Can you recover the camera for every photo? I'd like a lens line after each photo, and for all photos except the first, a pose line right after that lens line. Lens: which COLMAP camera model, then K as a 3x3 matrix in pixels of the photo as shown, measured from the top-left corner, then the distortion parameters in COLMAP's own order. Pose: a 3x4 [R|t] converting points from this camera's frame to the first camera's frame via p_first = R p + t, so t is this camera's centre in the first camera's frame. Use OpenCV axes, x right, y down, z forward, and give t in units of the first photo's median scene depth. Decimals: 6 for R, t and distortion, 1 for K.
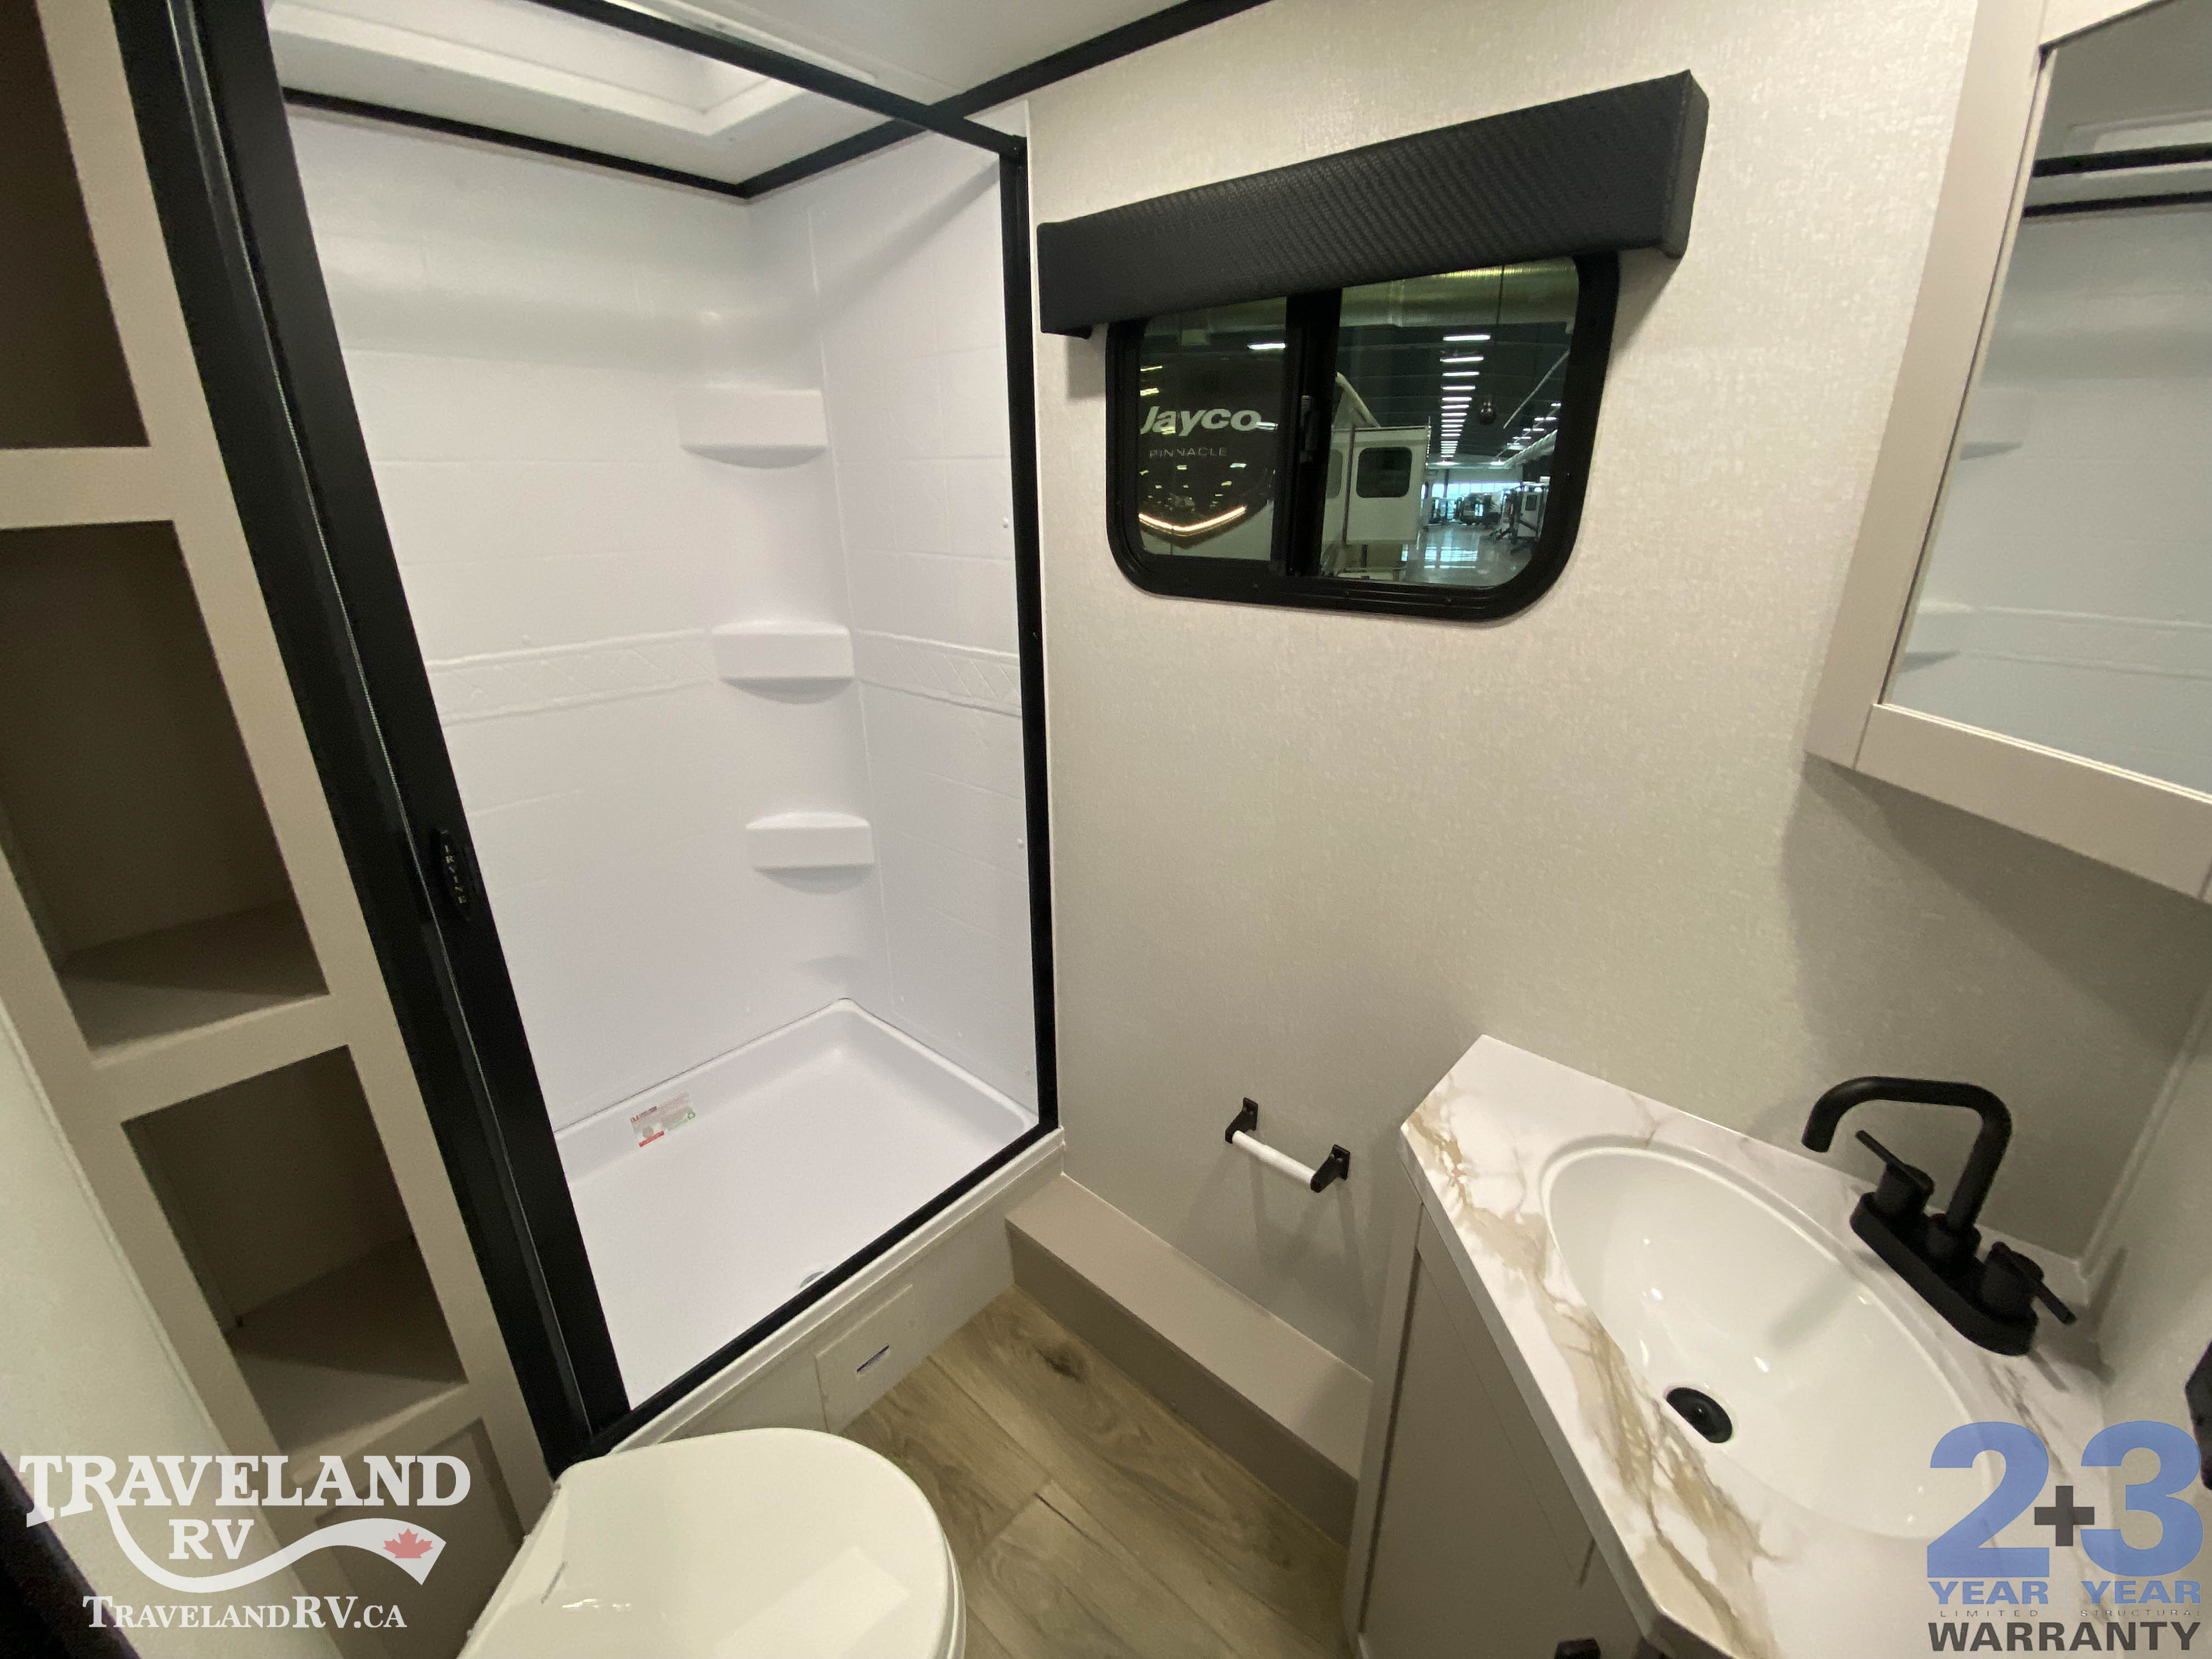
lens RADIAL K [[903.4, 0, 1124.9], [0, 903.4, 810.8], [0, 0, 1]] dist [-0.000154, -0.010745]
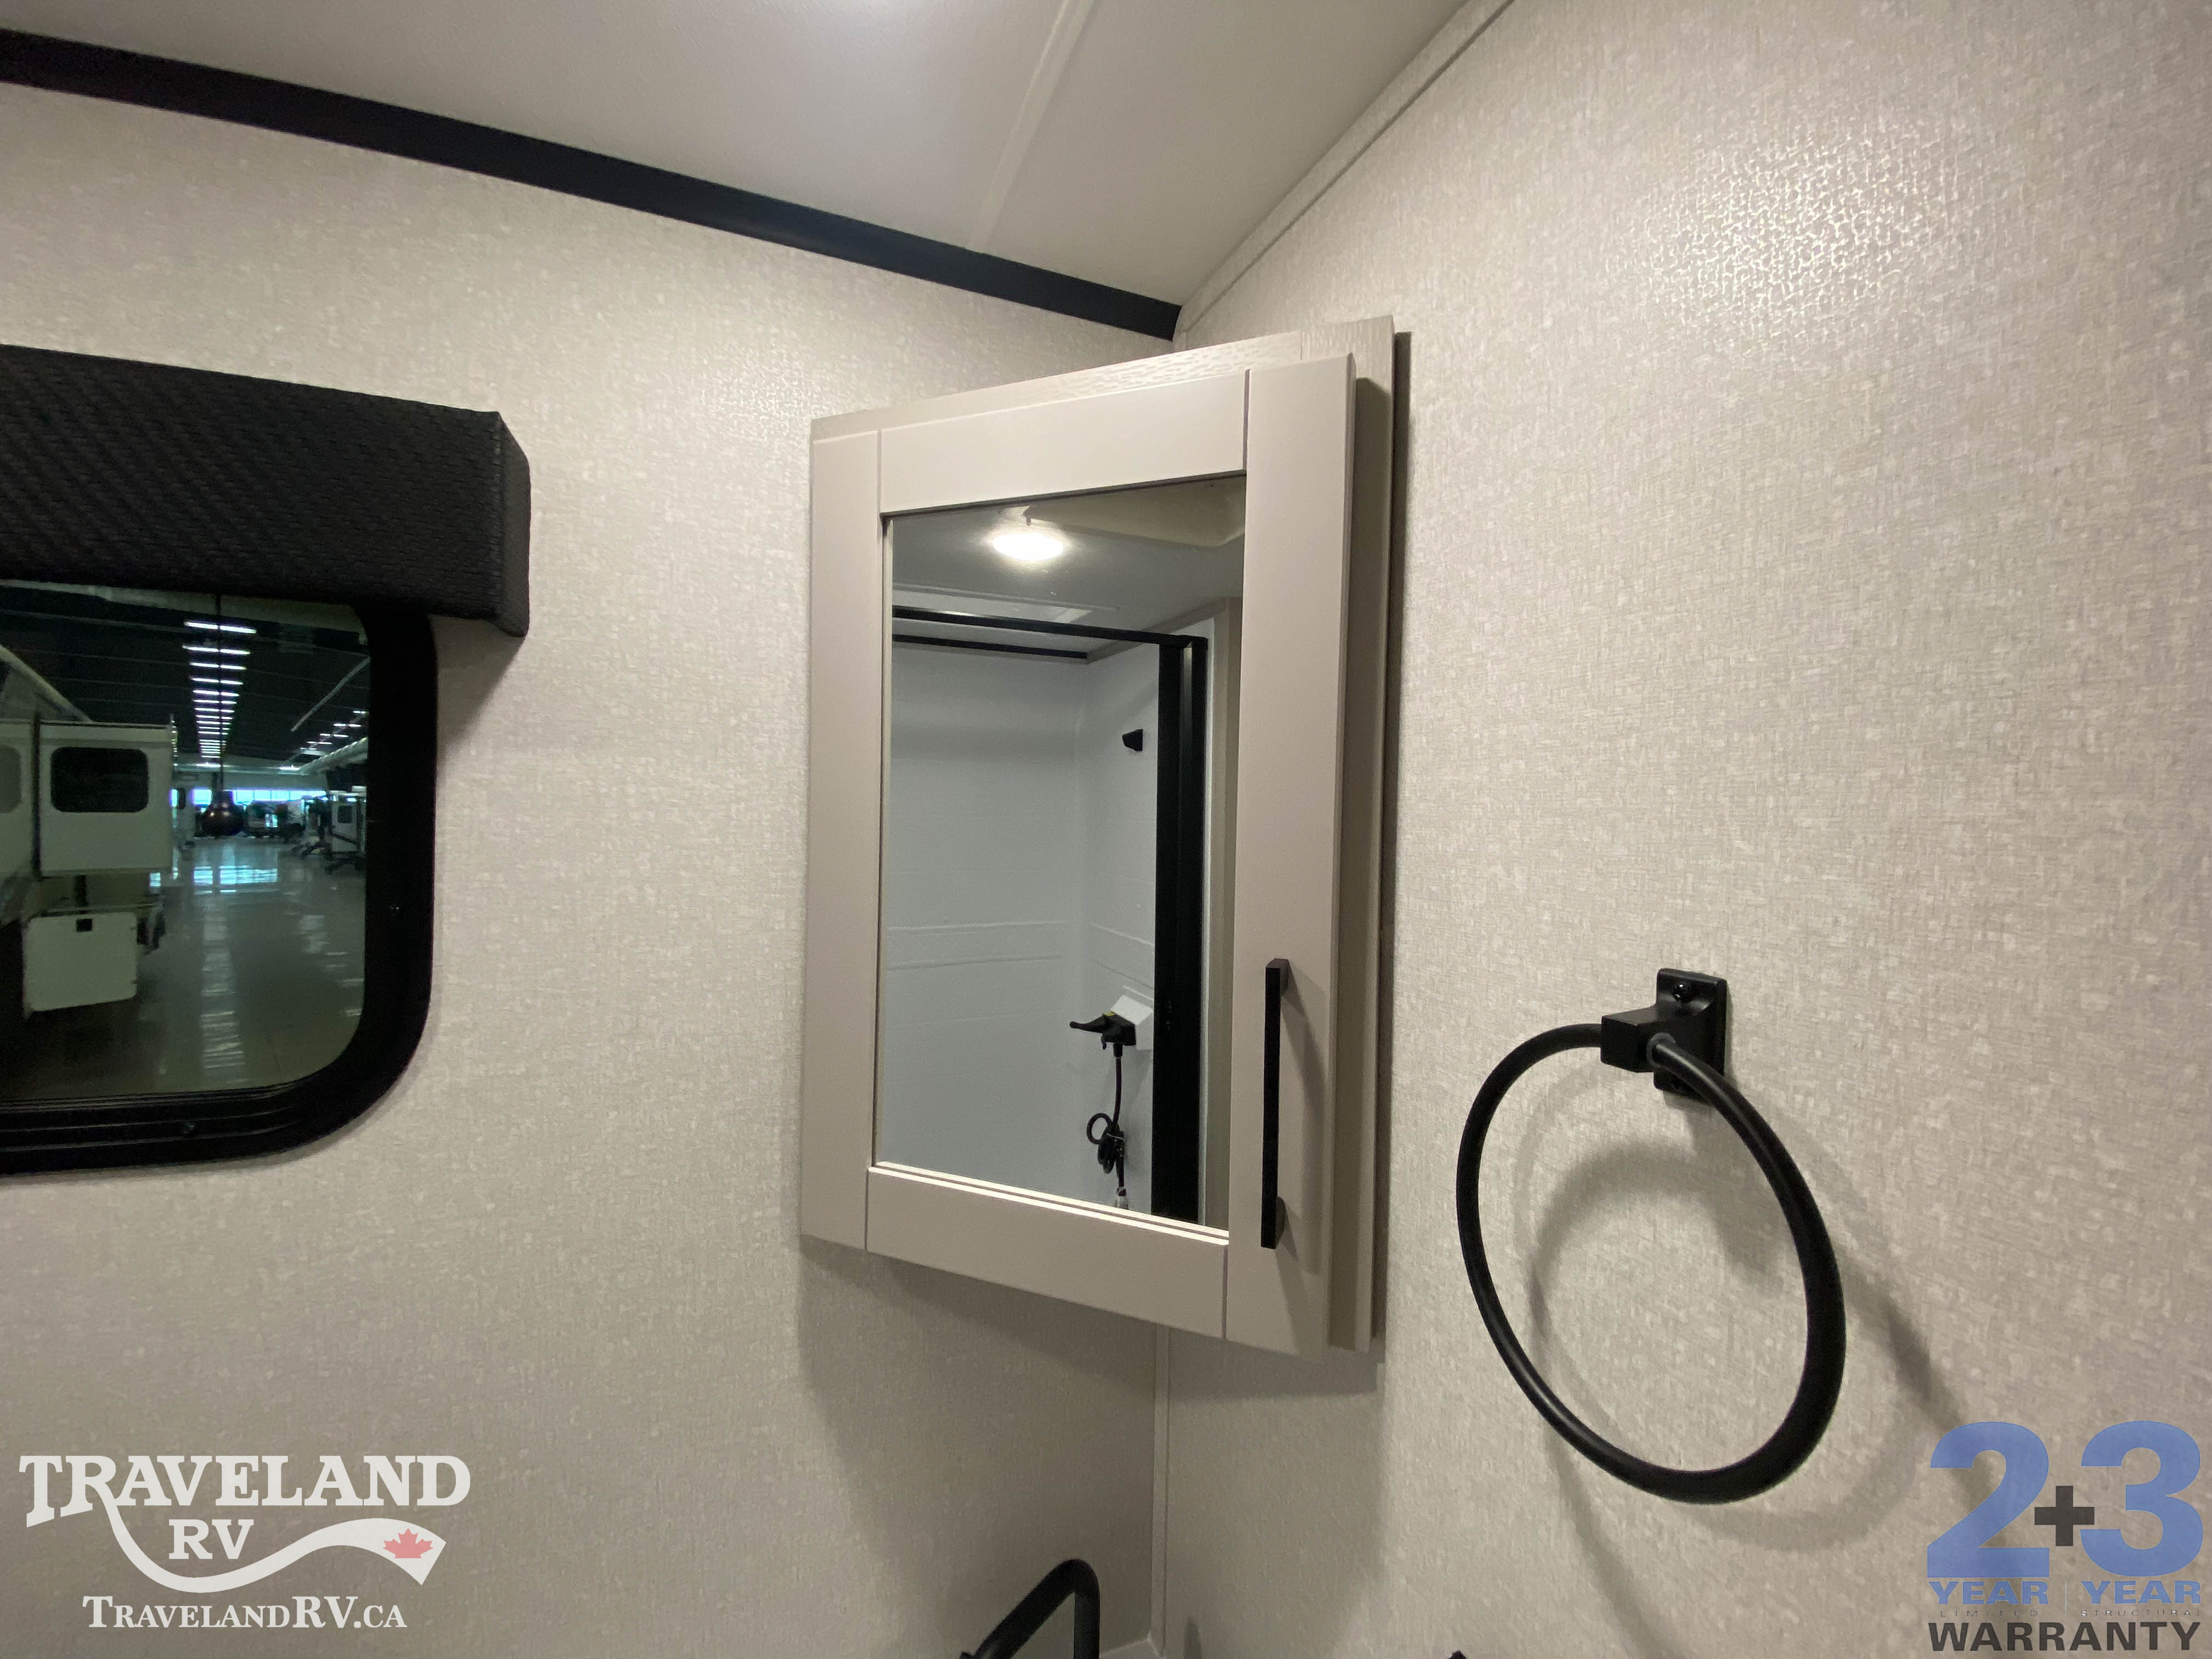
lens RADIAL K [[903.4, 0, 1121.4], [0, 903.4, 823.9], [0, 0, 1]] dist [-0.000154, -0.010745]
pose [[0.439442, -0.006565, 0.898247, 0.151831], [0.285891, 0.948998, -0.132928, -0.212741], [-0.851561, 0.315215, 0.418906, 0.291529]]
